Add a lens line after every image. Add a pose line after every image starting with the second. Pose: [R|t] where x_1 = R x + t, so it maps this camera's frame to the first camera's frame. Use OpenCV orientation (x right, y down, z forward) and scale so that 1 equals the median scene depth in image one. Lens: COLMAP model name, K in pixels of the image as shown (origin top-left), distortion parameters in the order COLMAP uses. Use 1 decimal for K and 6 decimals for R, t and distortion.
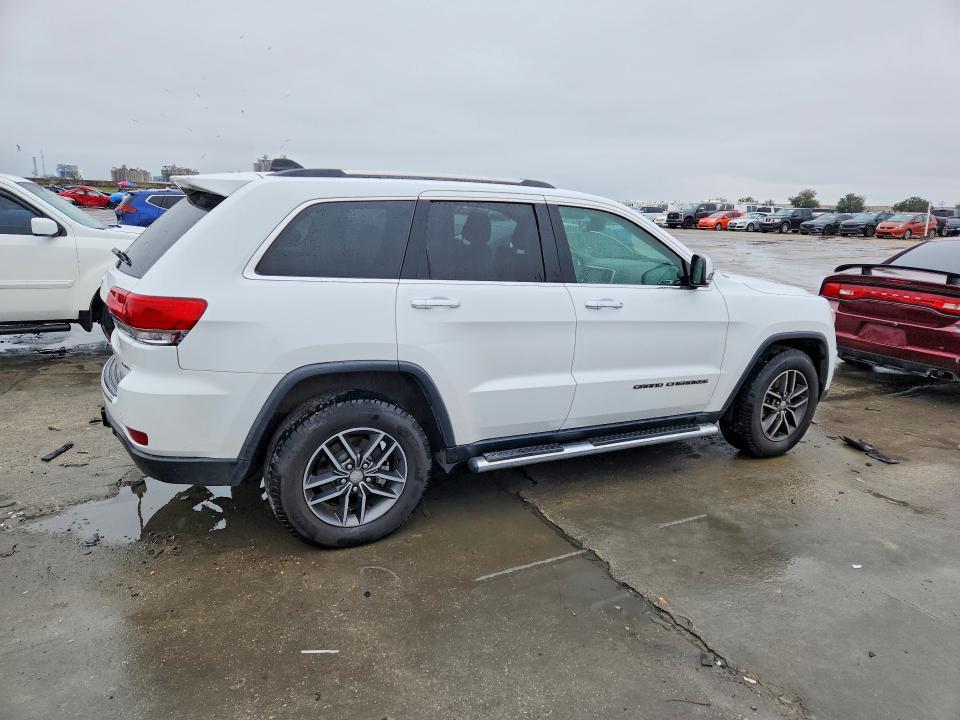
lens RADIAL K [[712.5, 0, 474.9], [0, 712.5, 358.0], [0, 0, 1]] dist [0.030776, -0.000824]
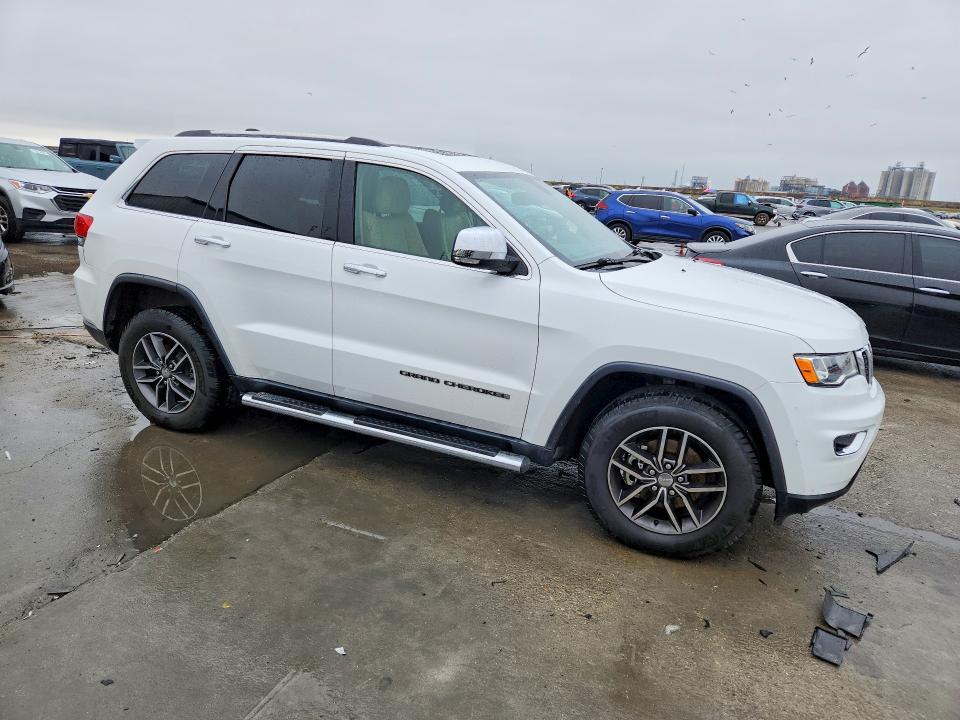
lens RADIAL K [[712.5, 0, 474.9], [0, 712.5, 358.0], [0, 0, 1]] dist [0.030776, -0.000824]
pose [[0.593017, 0.195816, -0.781017, 0.994540], [-0.215040, 0.973262, 0.080739, -0.068896], [0.775944, 0.120071, 0.619269, 0.555336]]
